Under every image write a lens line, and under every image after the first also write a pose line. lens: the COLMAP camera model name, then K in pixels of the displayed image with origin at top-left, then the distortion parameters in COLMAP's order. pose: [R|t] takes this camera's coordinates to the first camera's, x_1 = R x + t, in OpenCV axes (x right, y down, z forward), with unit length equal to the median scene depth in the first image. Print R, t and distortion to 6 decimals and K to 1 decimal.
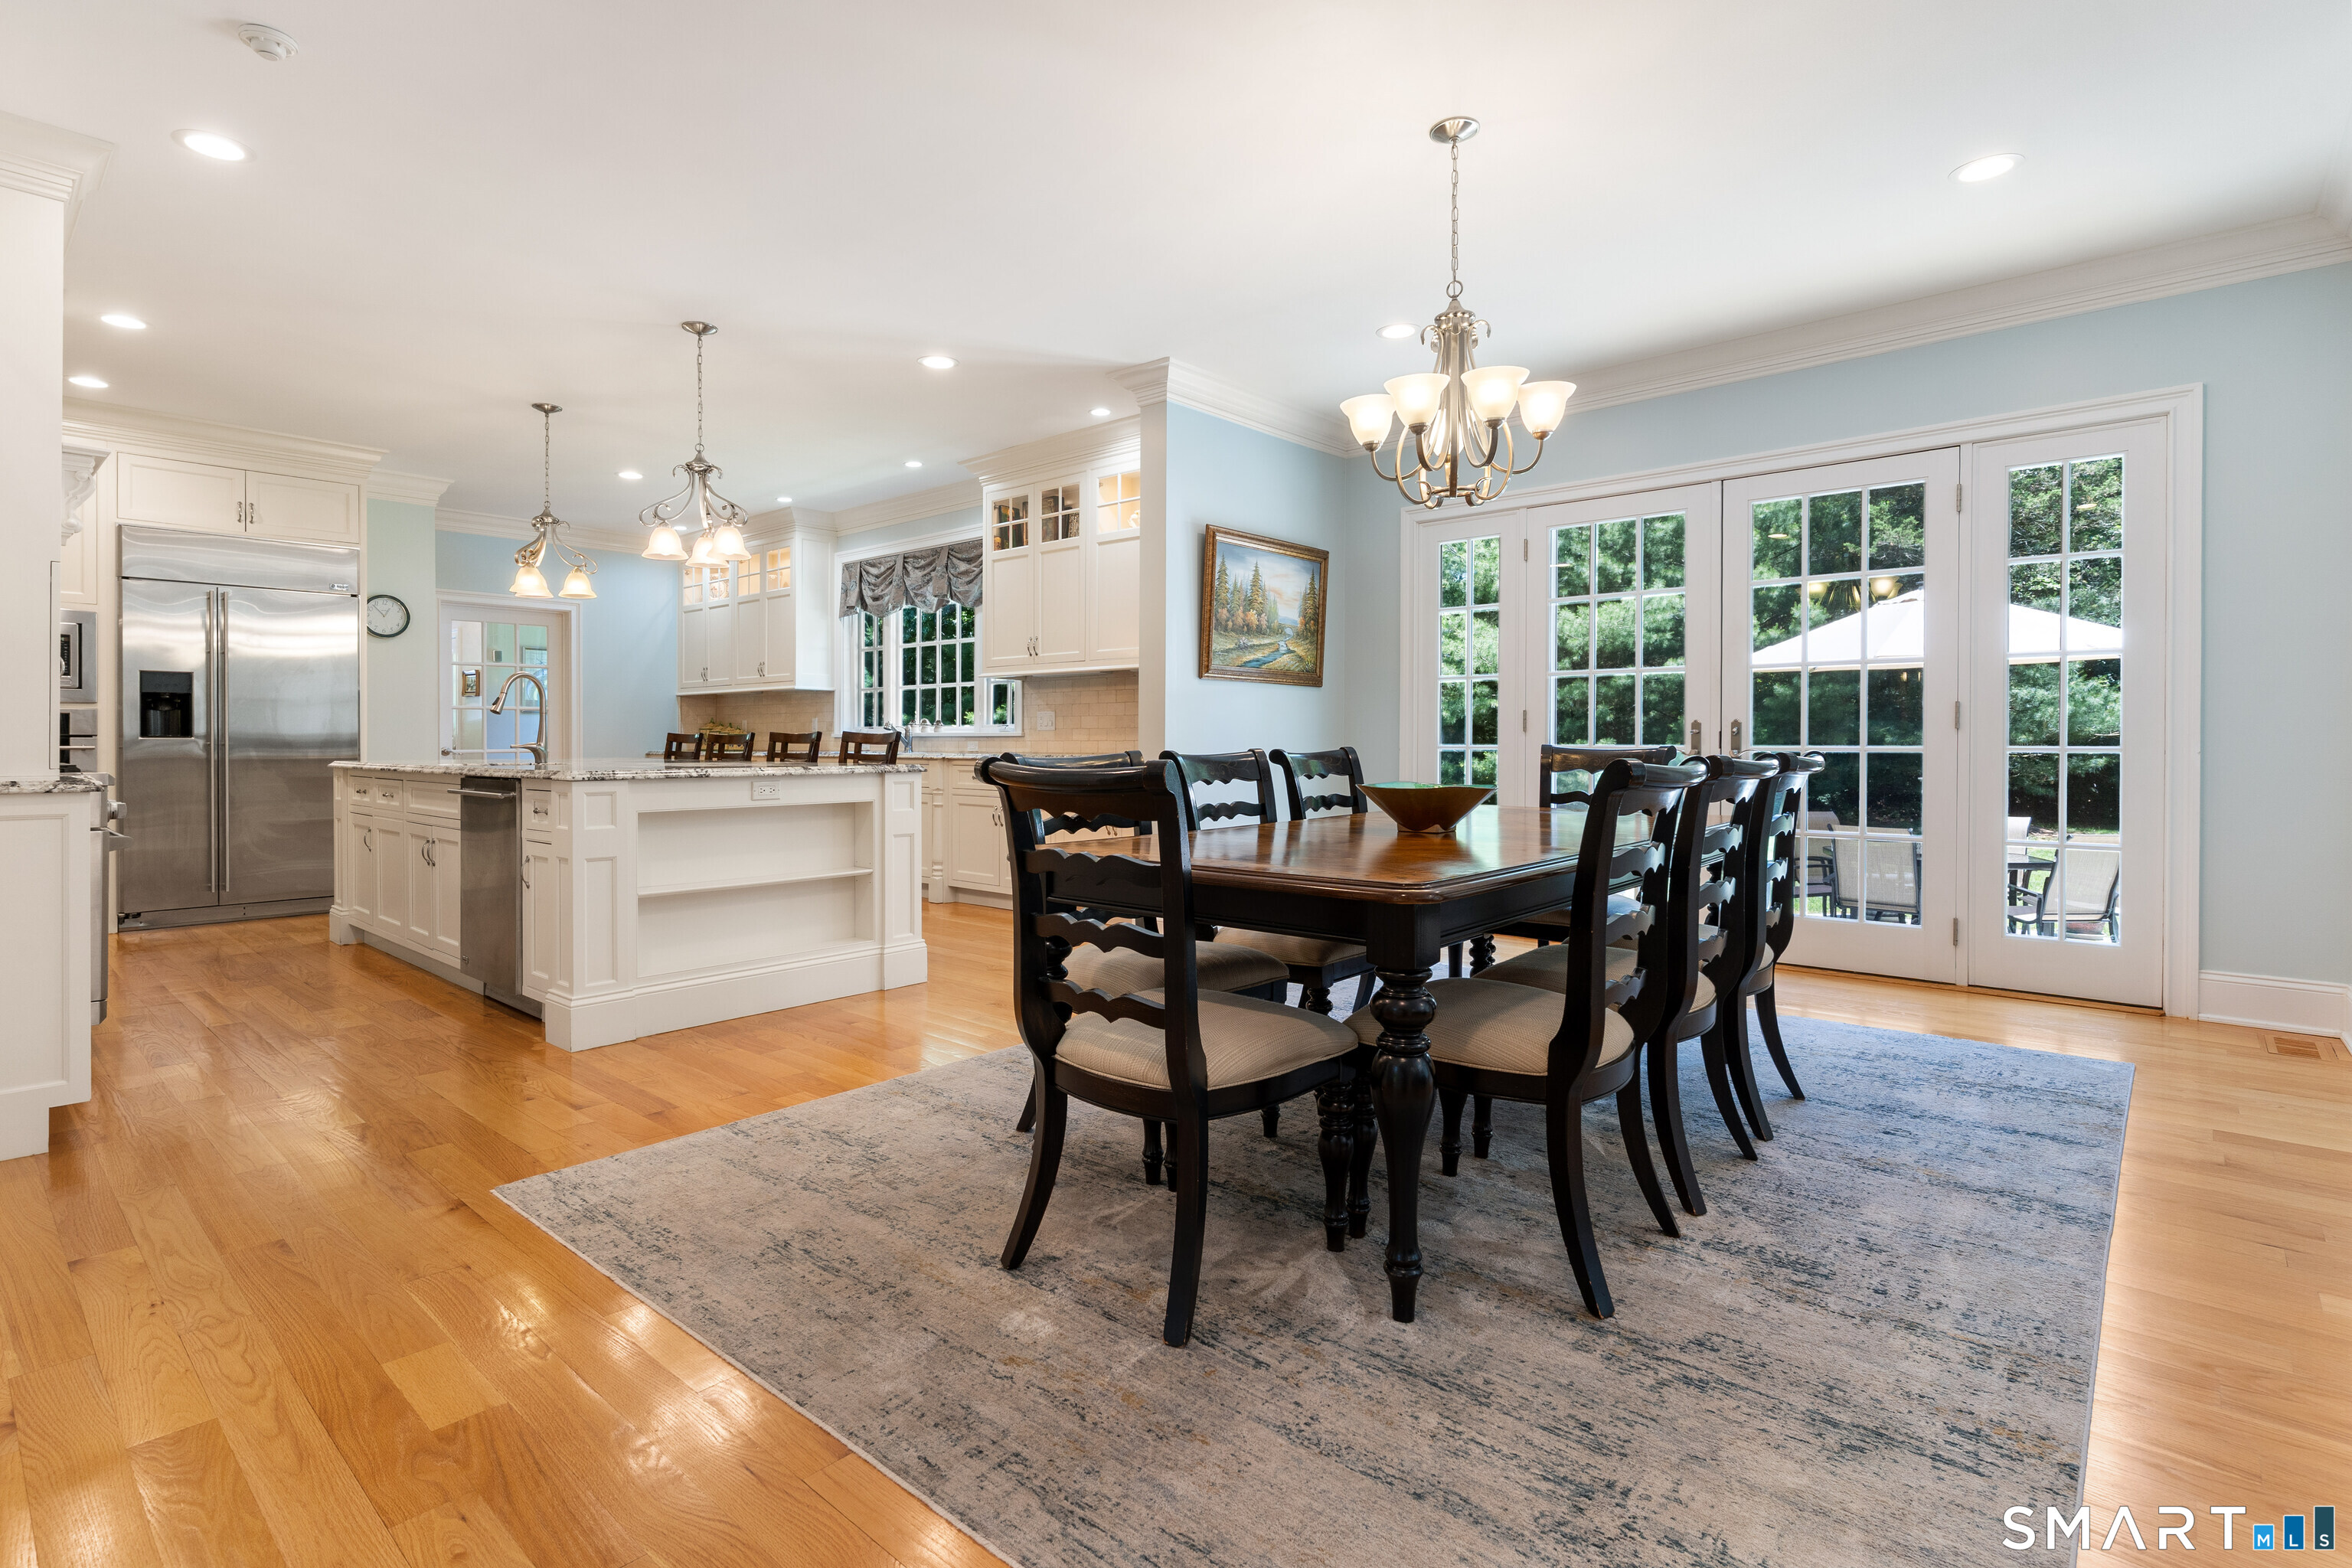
lens RADIAL K [[1124.9, 0, 1156.9], [0, 1124.9, 737.6], [0, 0, 1]] dist [0.004599, -0.001667]
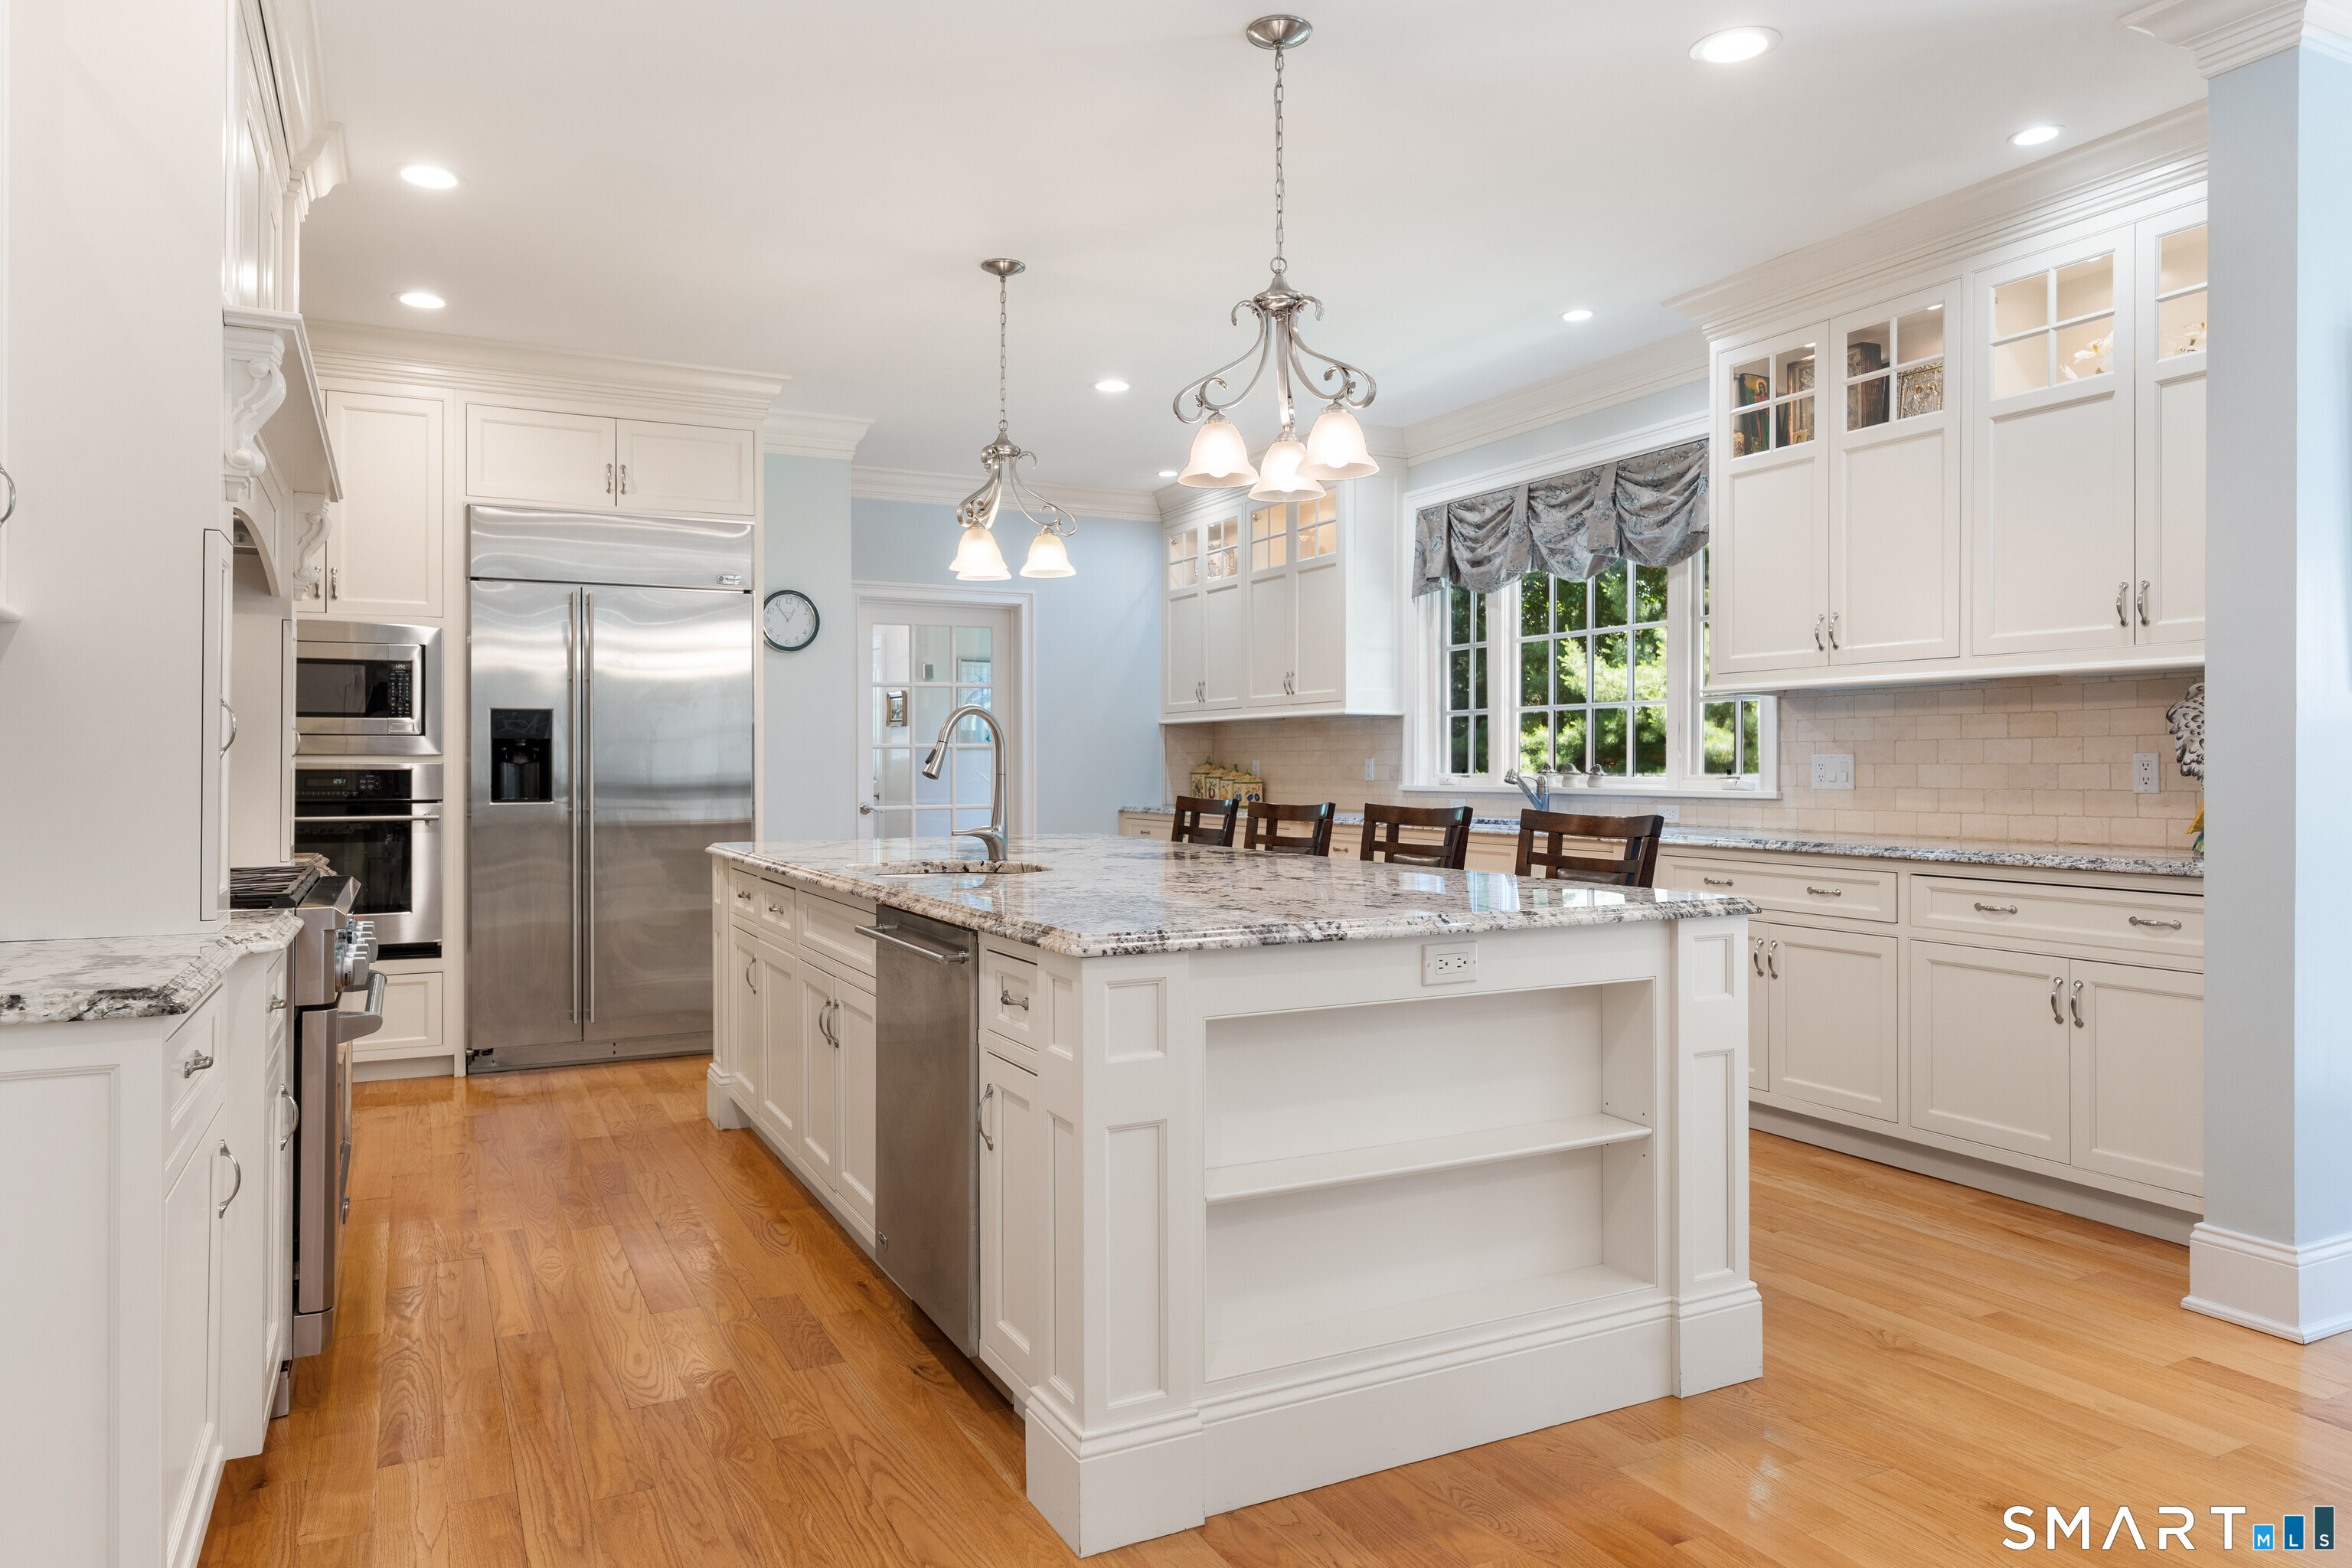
lens RADIAL K [[1506.7, 0, 1163.4], [0, 1506.7, 749.2], [0, 0, 1]] dist [0.021045, -0.002270]
pose [[0.931288, -0.004678, -0.364253, -0.160191], [0.001721, 0.999963, -0.008441, -0.024405], [0.364278, 0.007234, 0.931262, 0.266756]]
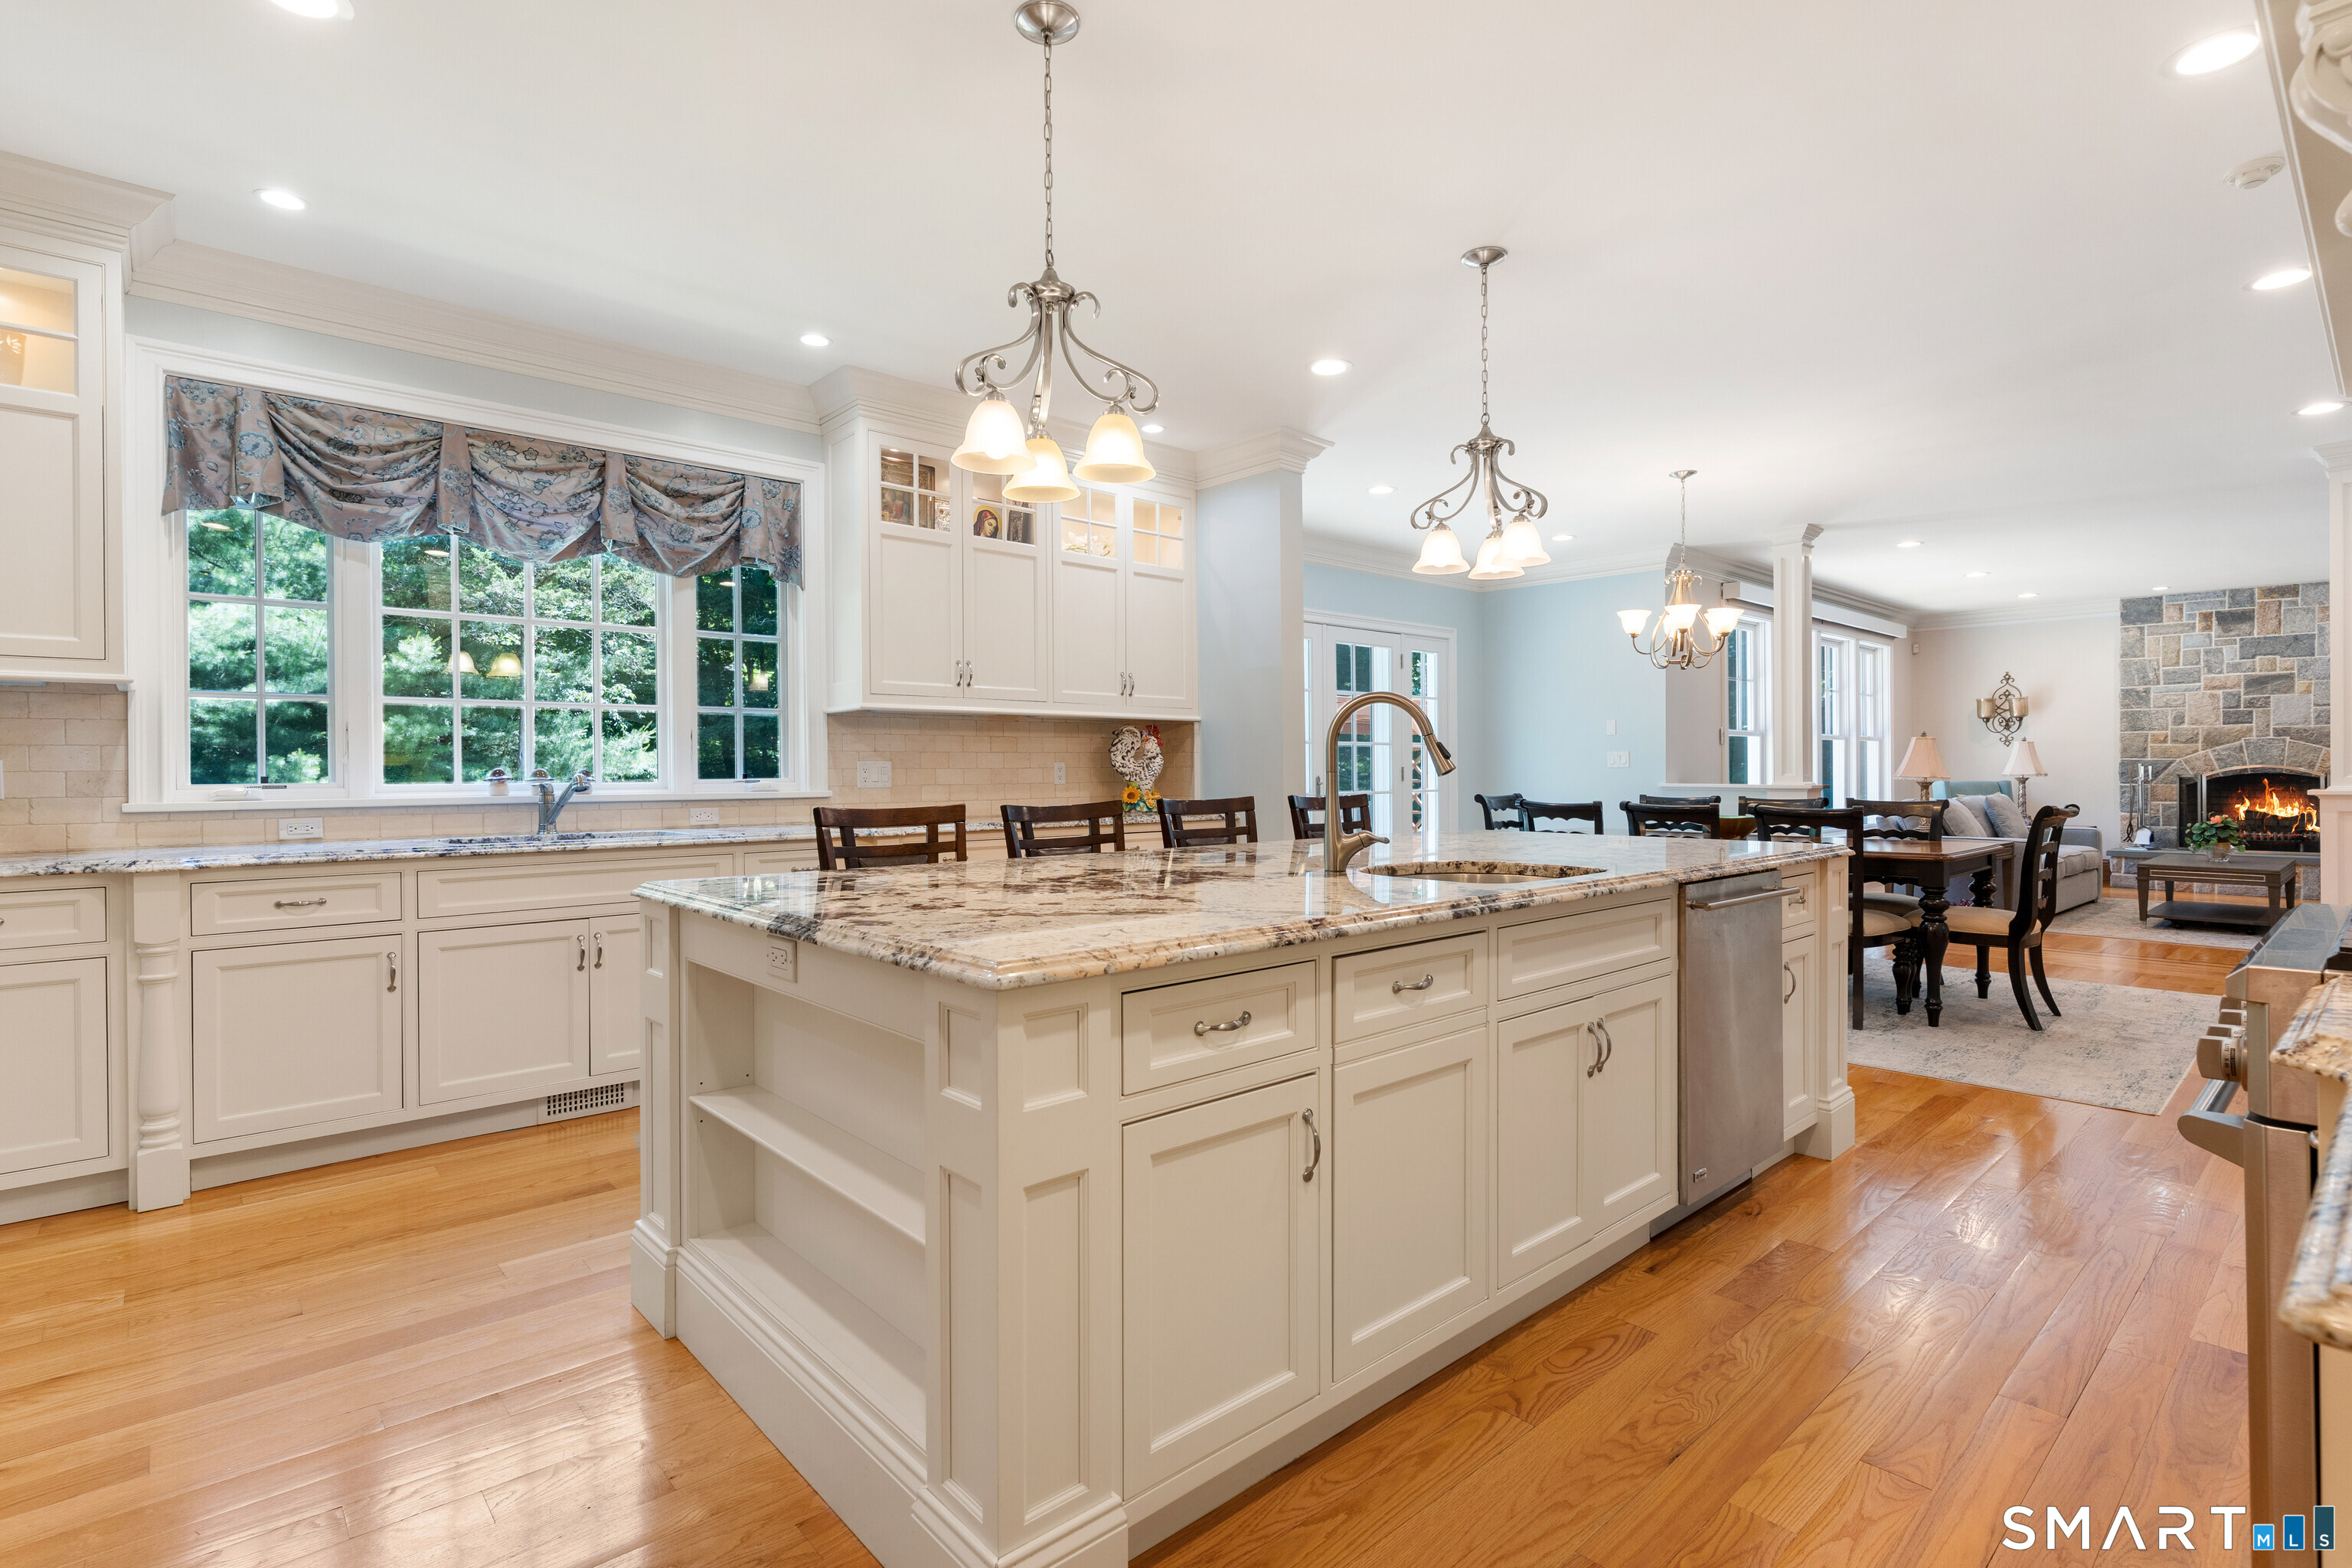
lens RADIAL K [[1124.9, 0, 1150.8], [0, 1124.9, 776.2], [0, 0, 1]] dist [0.004599, -0.001667]
pose [[0.114380, -0.002003, 0.993435, -0.928519], [0.003732, 0.999992, 0.001587, -0.017677], [-0.993430, 0.003526, 0.114386, 0.901665]]
